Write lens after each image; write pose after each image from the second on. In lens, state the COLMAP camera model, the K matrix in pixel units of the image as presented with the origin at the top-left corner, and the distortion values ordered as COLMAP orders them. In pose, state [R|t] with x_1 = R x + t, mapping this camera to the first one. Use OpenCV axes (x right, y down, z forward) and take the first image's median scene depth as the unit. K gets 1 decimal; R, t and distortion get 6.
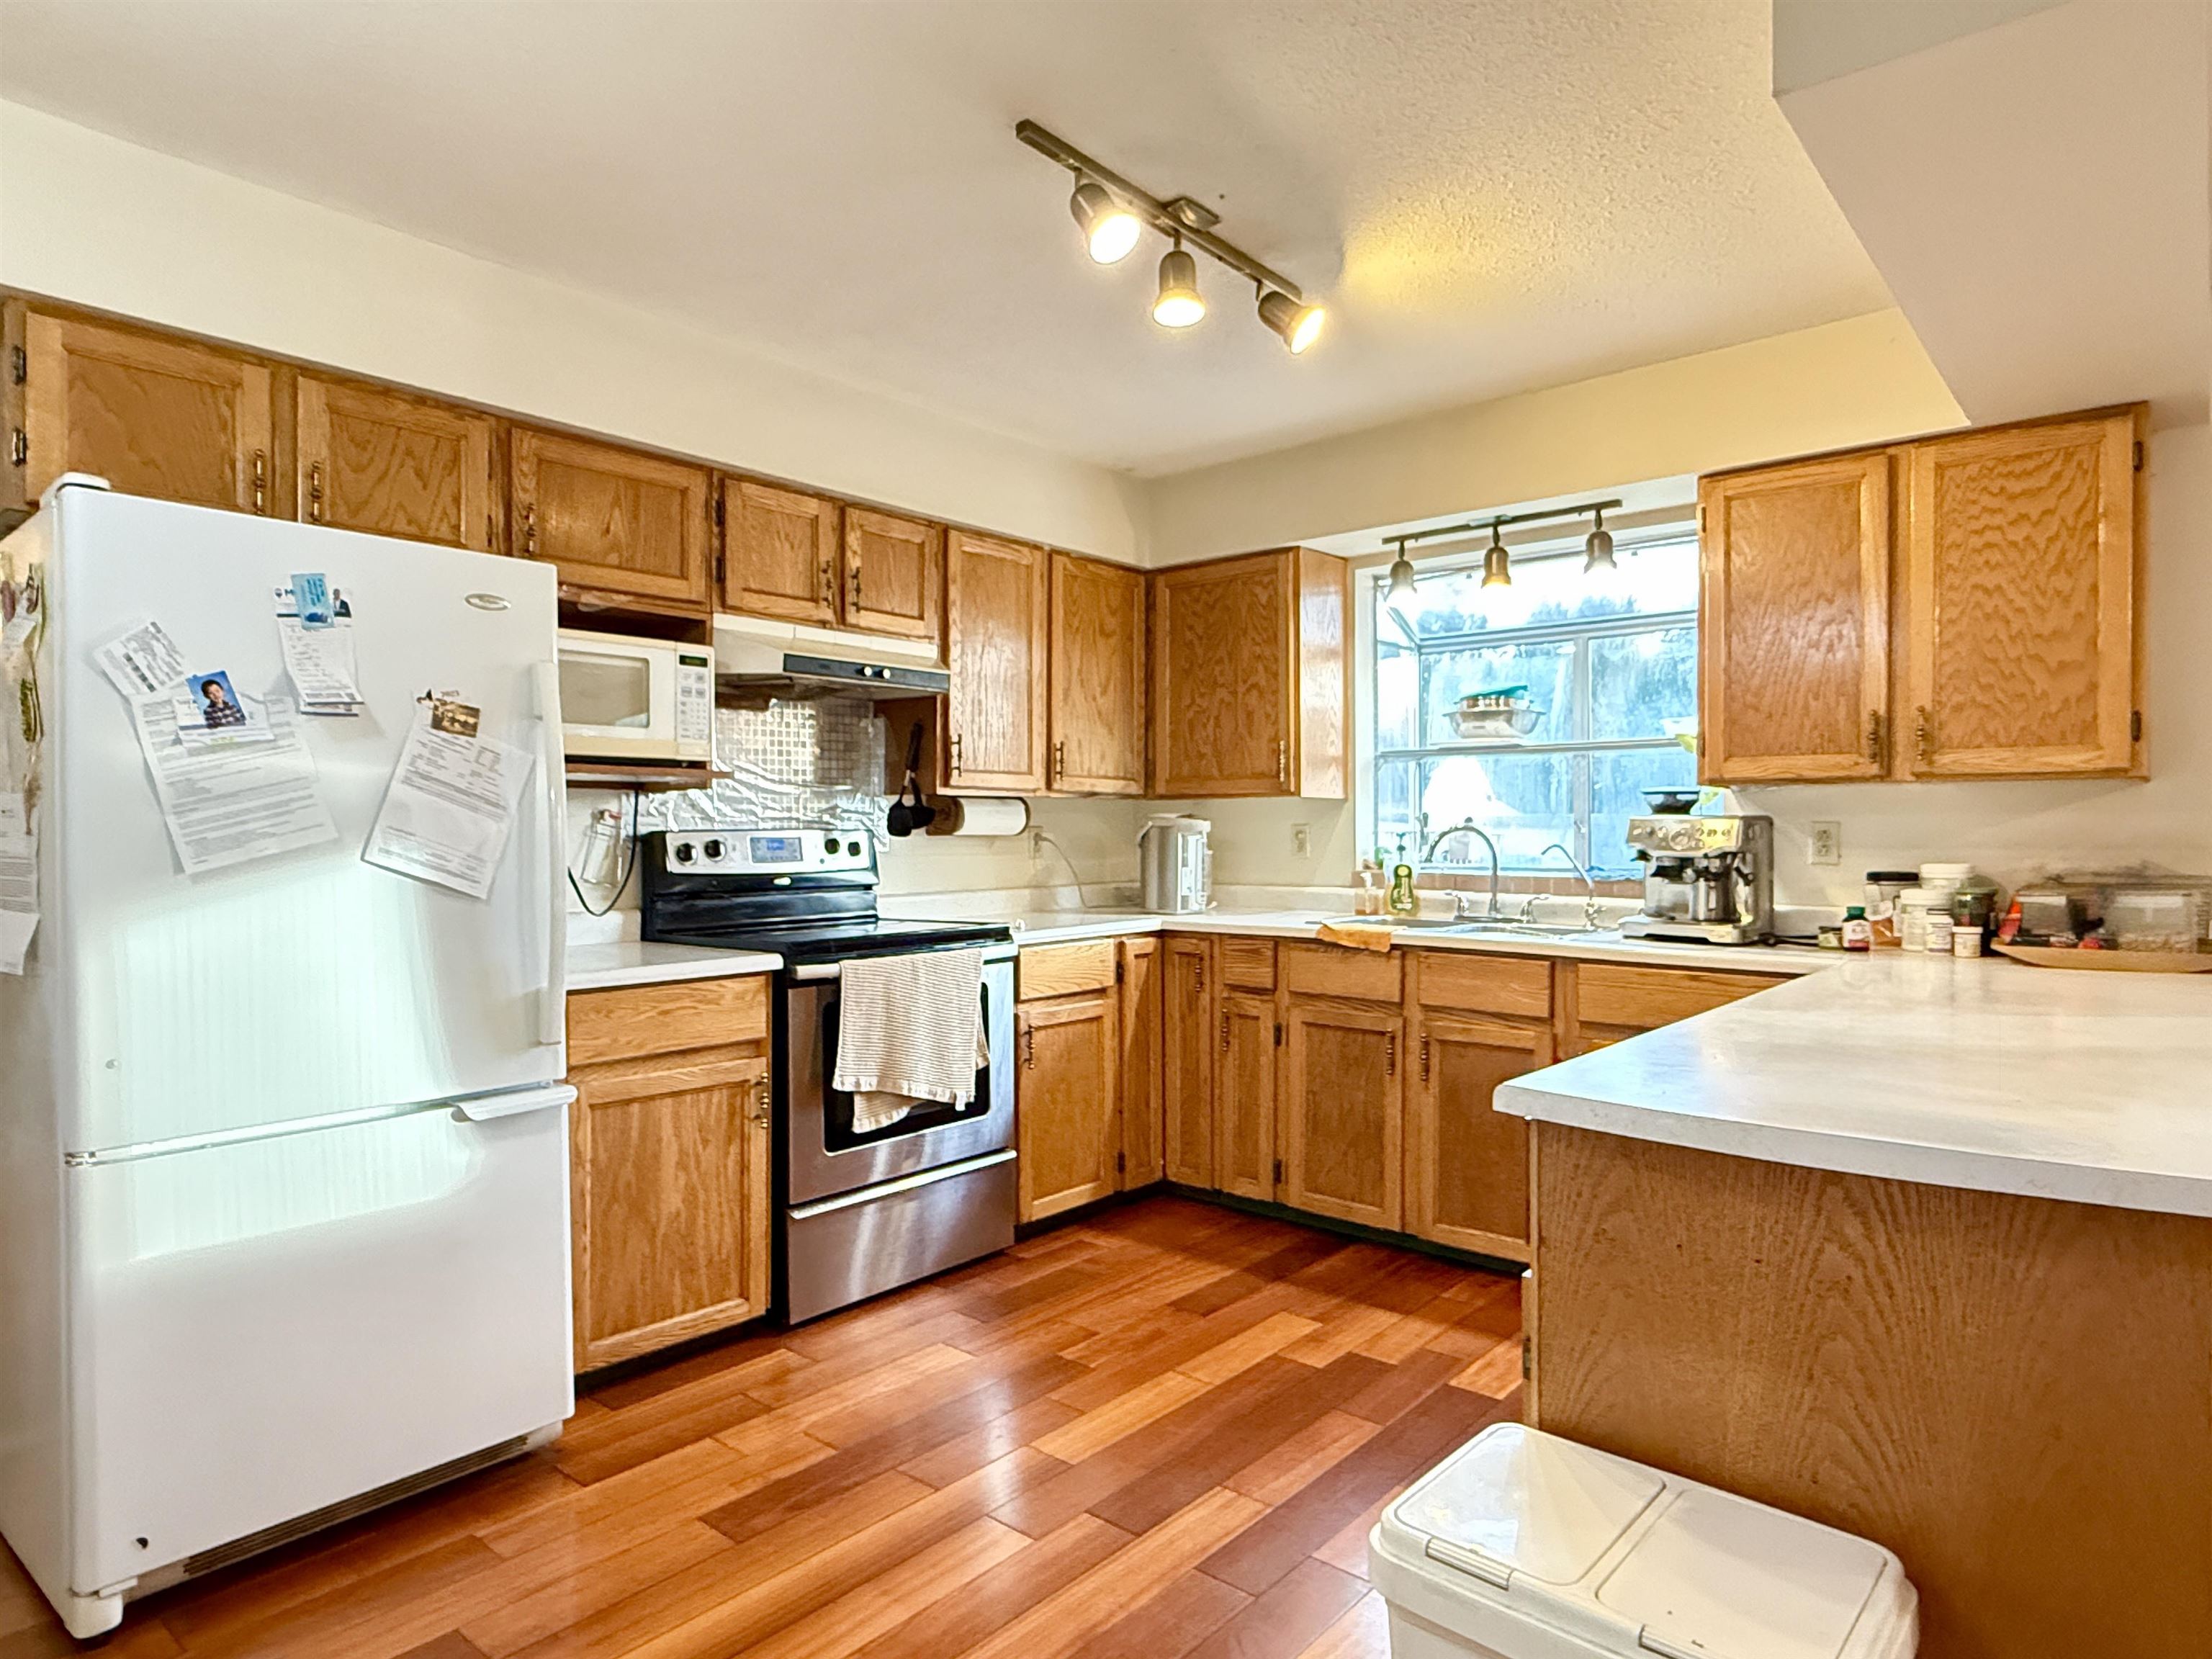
lens RADIAL K [[1293.5, 0, 1099.2], [0, 1293.5, 833.4], [0, 0, 1]] dist [0.004771, -0.001072]
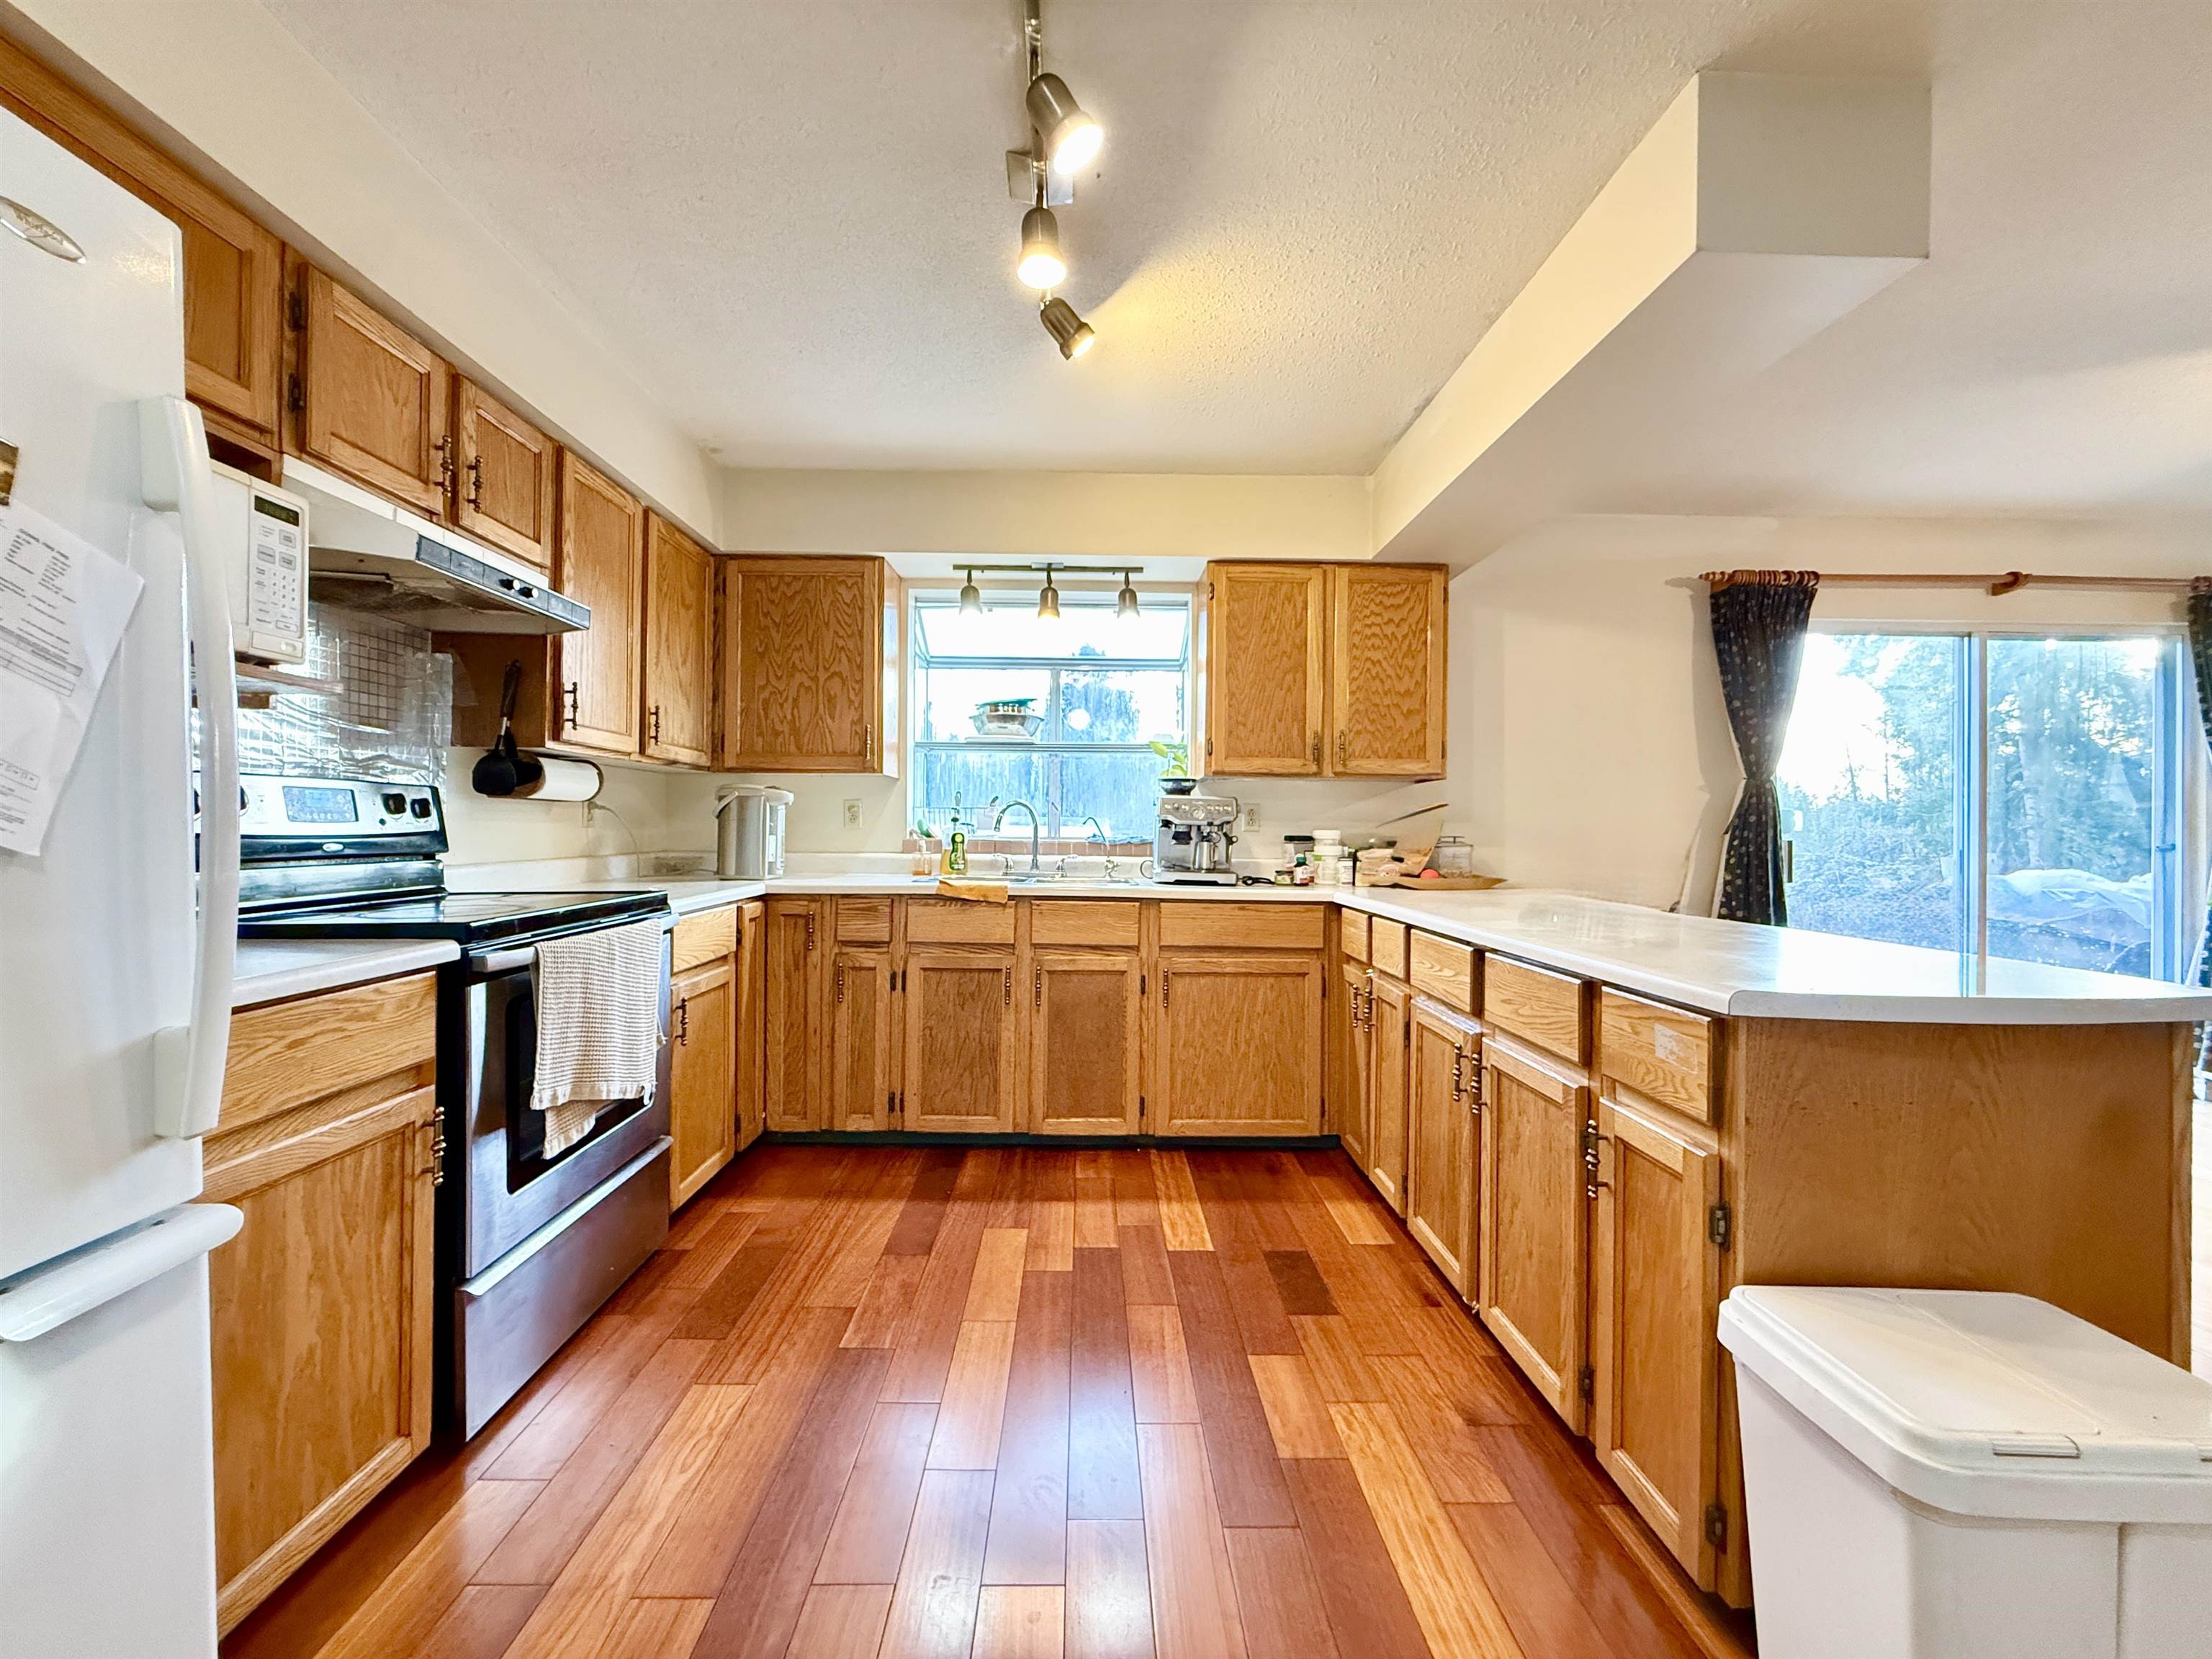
lens RADIAL K [[881.3, 0, 1105.4], [0, 881.3, 828.6], [0, 0, 1]] dist [-0.000376, -0.000257]
pose [[0.748515, 0.008755, 0.663060, -0.273667], [-0.009425, 0.999952, -0.002563, 0.025987], [-0.663051, -0.004331, 0.748562, 0.350362]]
